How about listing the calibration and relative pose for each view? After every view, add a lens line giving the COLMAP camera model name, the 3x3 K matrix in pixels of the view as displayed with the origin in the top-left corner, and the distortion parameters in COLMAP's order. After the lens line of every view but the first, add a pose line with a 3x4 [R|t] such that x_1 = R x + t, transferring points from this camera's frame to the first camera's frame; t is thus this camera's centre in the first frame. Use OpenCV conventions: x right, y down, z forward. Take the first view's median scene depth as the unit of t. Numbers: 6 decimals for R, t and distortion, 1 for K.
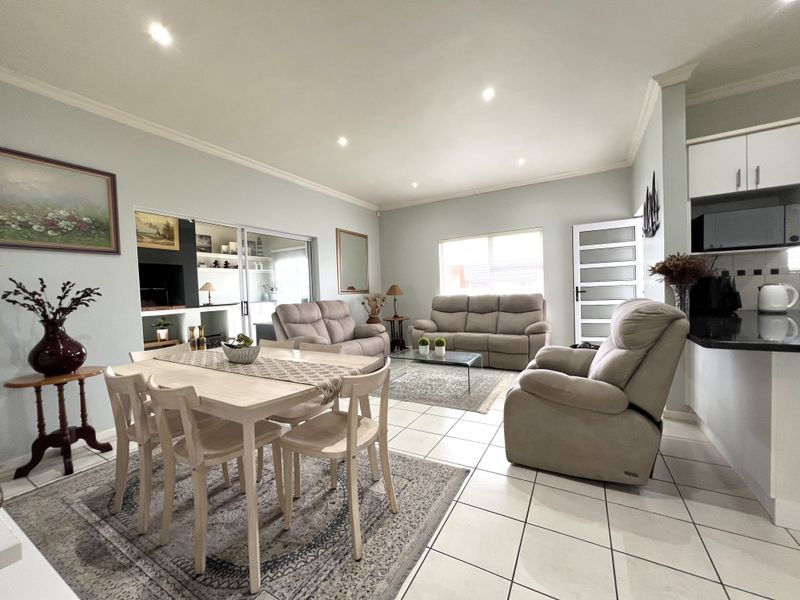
lens RADIAL K [[319.6, 0, 400.3], [0, 319.6, 300.1], [0, 0, 1]] dist [-0.000796, 0.000475]
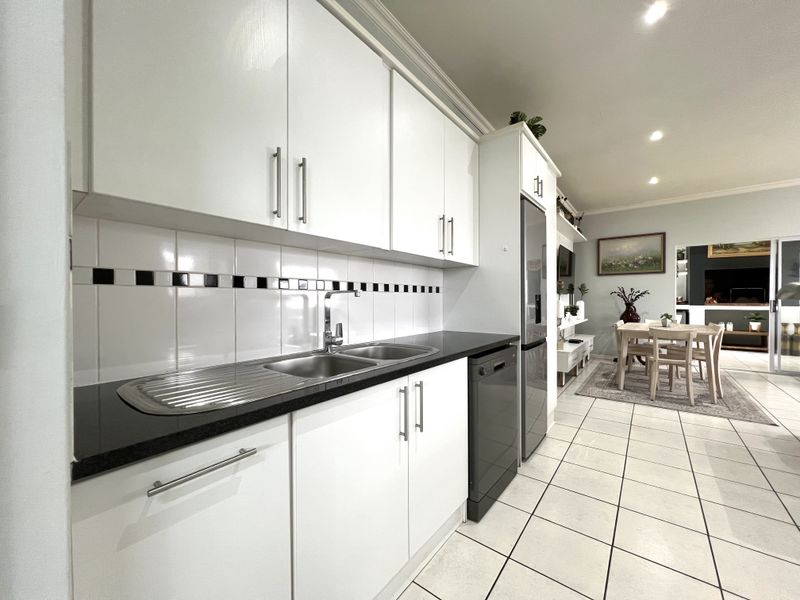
lens RADIAL K [[319.6, 0, 398.2], [0, 319.6, 300.0], [0, 0, 1]] dist [-0.000796, 0.000475]
pose [[-0.147440, 0.040182, -0.988254, 0.622909], [-0.023640, 0.998746, 0.044135, -0.012463], [0.988788, 0.029869, -0.146305, -0.153138]]
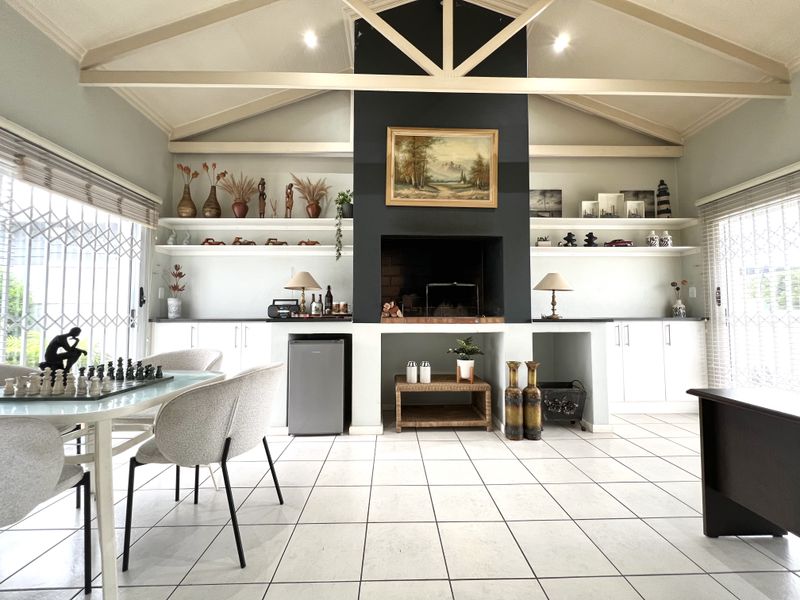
lens RADIAL K [[319.6, 0, 401.2], [0, 319.6, 301.7], [0, 0, 1]] dist [-0.000796, 0.000475]
pose [[0.523411, -0.002067, -0.852078, -0.335712], [-0.046186, 0.998458, -0.030793, 0.016062], [0.850828, 0.055471, 0.522509, 0.606027]]
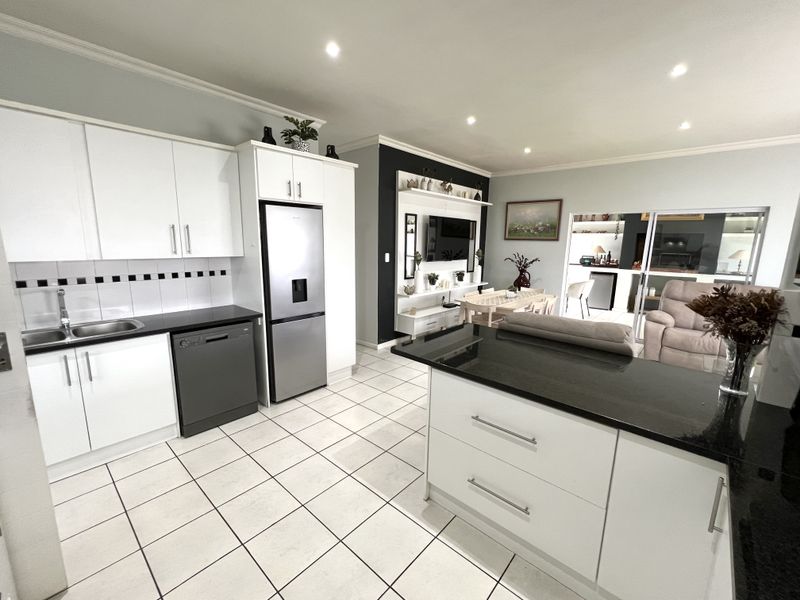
lens RADIAL K [[339.6, 0, 397.2], [0, 339.6, 300.9], [0, 0, 1]] dist [-0.004954, 0.000400]
pose [[-0.212358, 0.206592, -0.955104, 0.679710], [-0.039958, 0.974743, 0.219724, -0.097232], [0.976375, 0.084824, -0.198740, 0.230426]]
